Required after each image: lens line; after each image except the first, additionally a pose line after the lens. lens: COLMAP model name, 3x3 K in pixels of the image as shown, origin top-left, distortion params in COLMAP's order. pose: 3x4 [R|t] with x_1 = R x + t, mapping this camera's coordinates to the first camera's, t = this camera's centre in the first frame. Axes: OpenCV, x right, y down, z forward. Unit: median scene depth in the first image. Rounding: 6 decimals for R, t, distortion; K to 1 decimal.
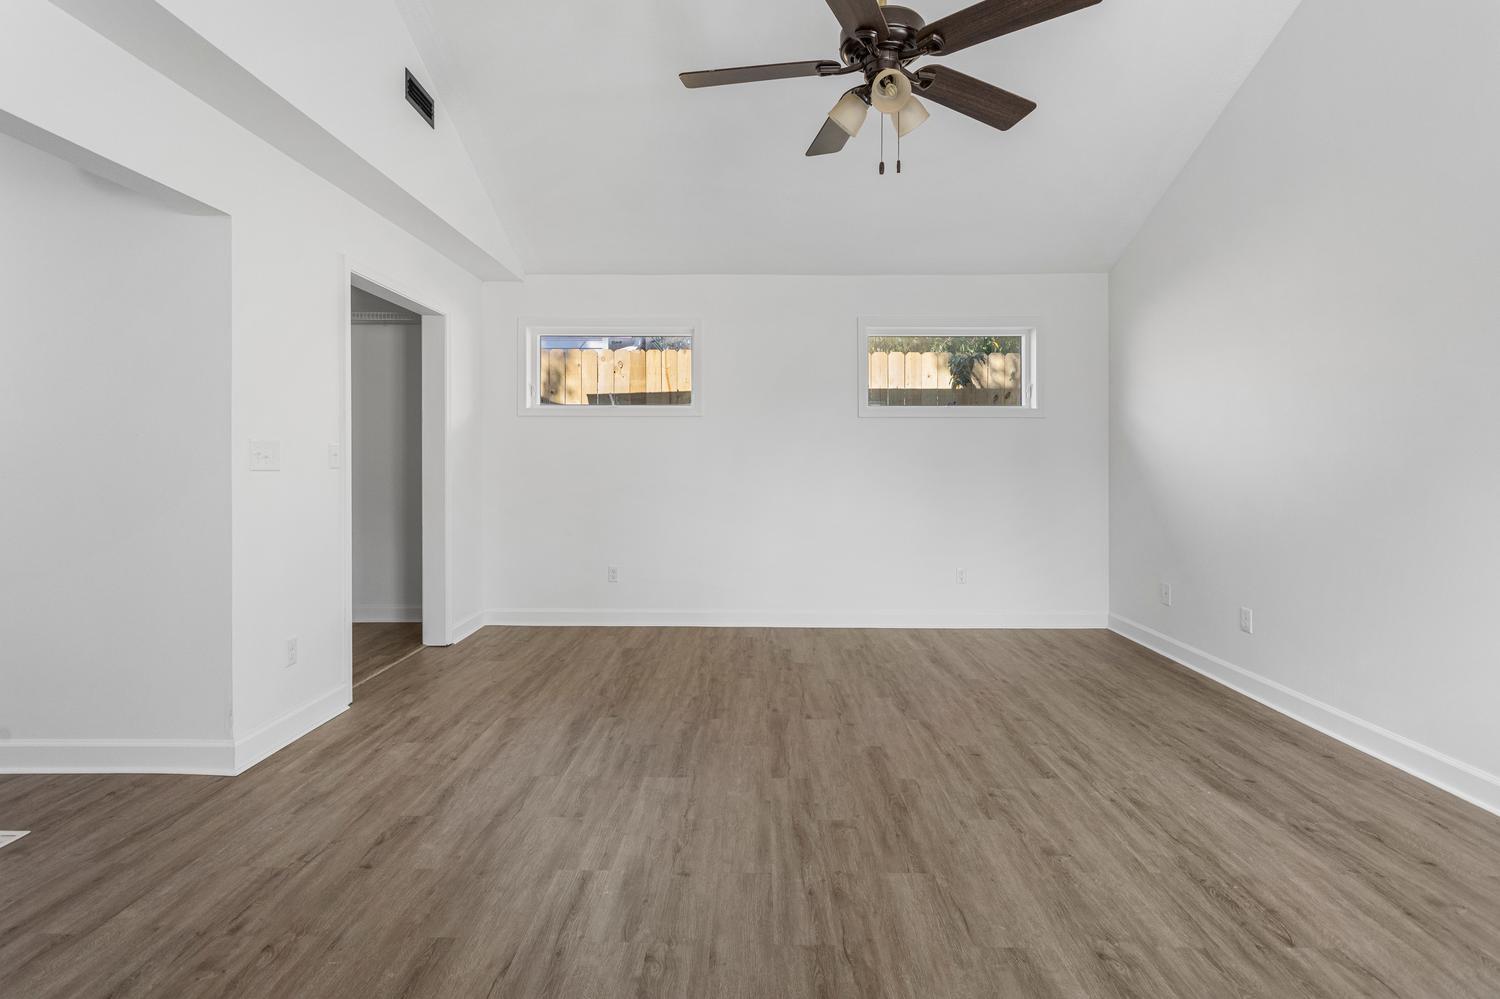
lens RADIAL K [[720.0, 0, 738.8], [0, 720.0, 495.6], [0, 0, 1]] dist [0.004382, -0.000648]
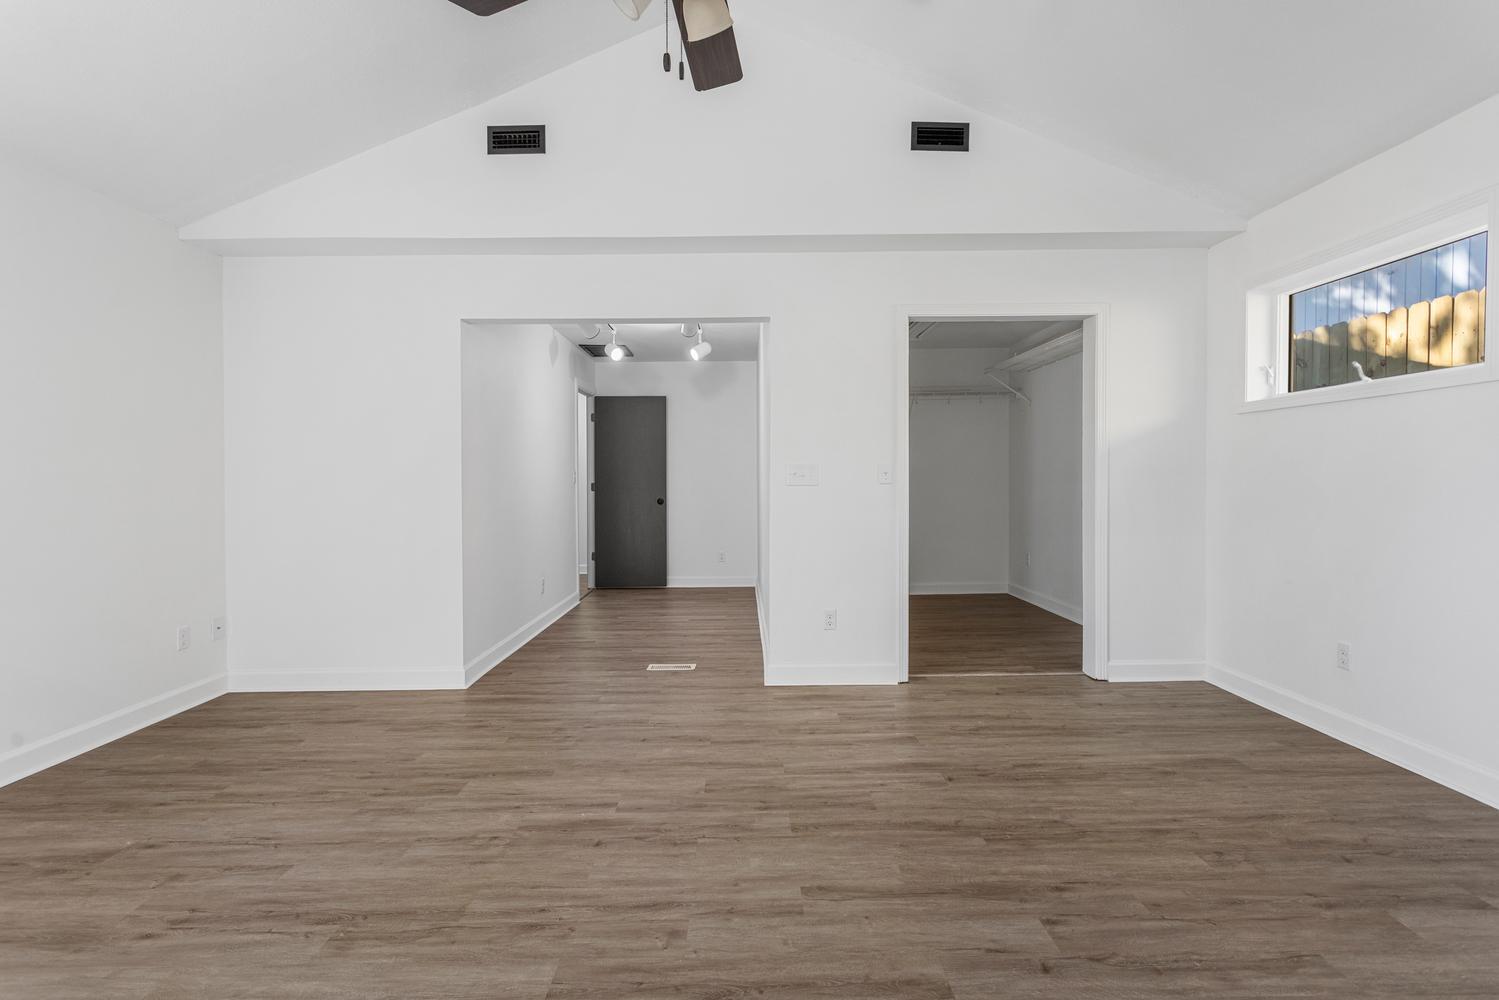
lens RADIAL K [[719.5, 0, 758.2], [0, 719.5, 502.3], [0, 0, 1]] dist [0.004382, -0.000648]
pose [[0.042775, 0.031621, -0.998584, 0.812128], [-0.037600, 0.998842, 0.030018, -0.042835], [0.998377, 0.036262, 0.043914, 0.914255]]
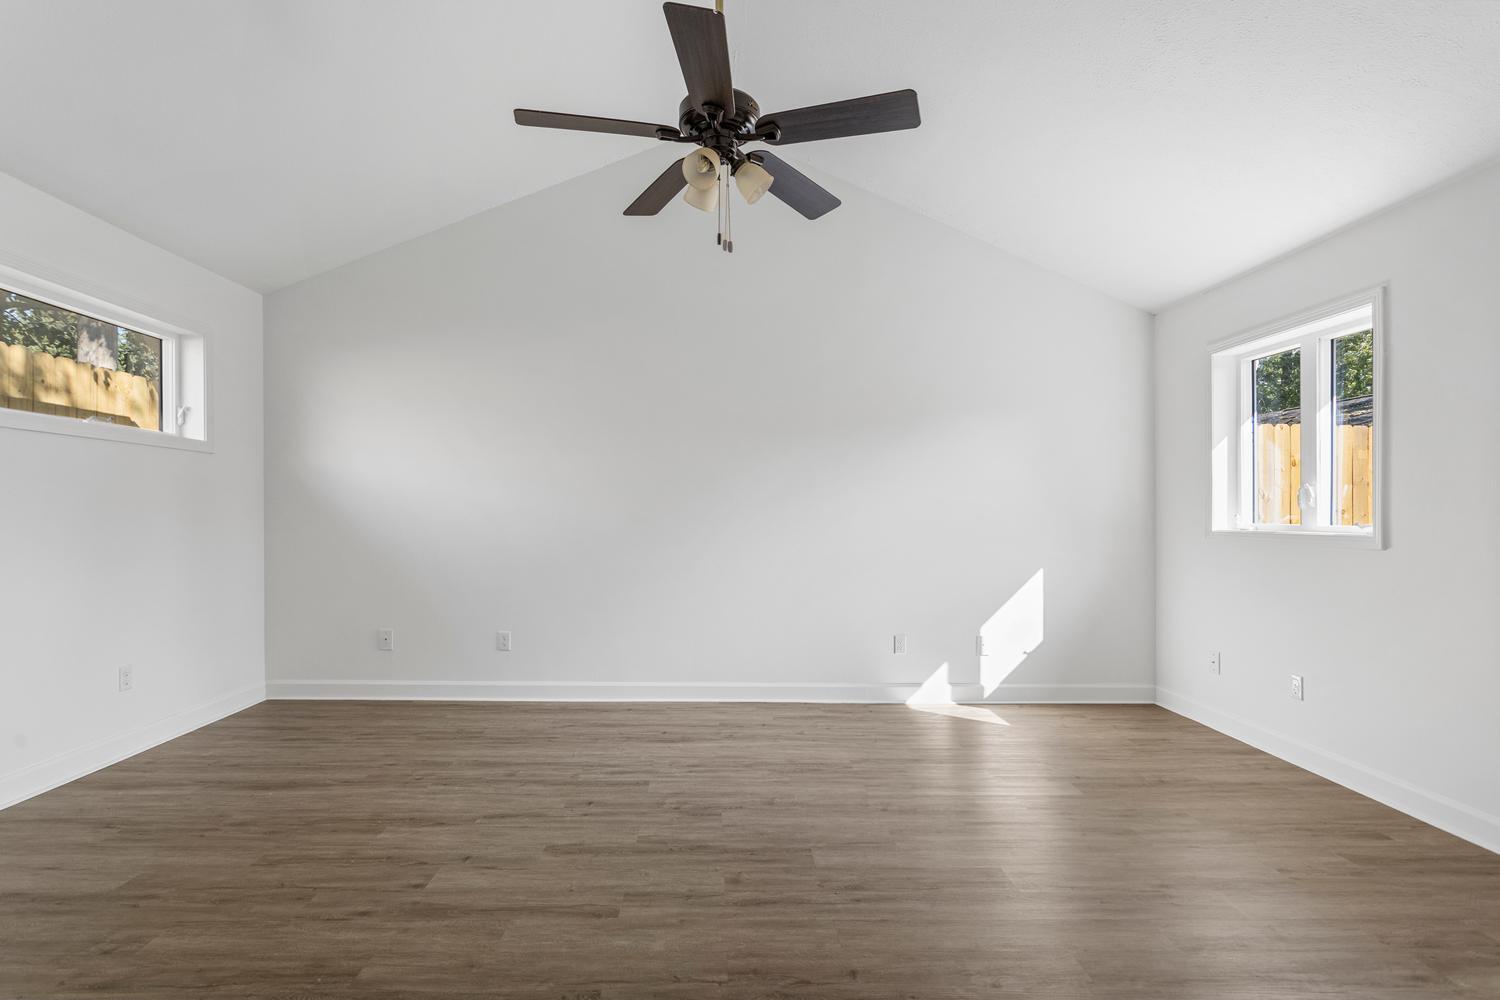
lens RADIAL K [[720.0, 0, 735.1], [0, 720.0, 503.9], [0, 0, 1]] dist [0.004382, -0.000648]
pose [[-0.046883, 0.017240, 0.998752, -0.751997], [0.034728, 0.999275, -0.015619, -0.037650], [-0.998296, 0.033953, -0.047448, 0.904065]]
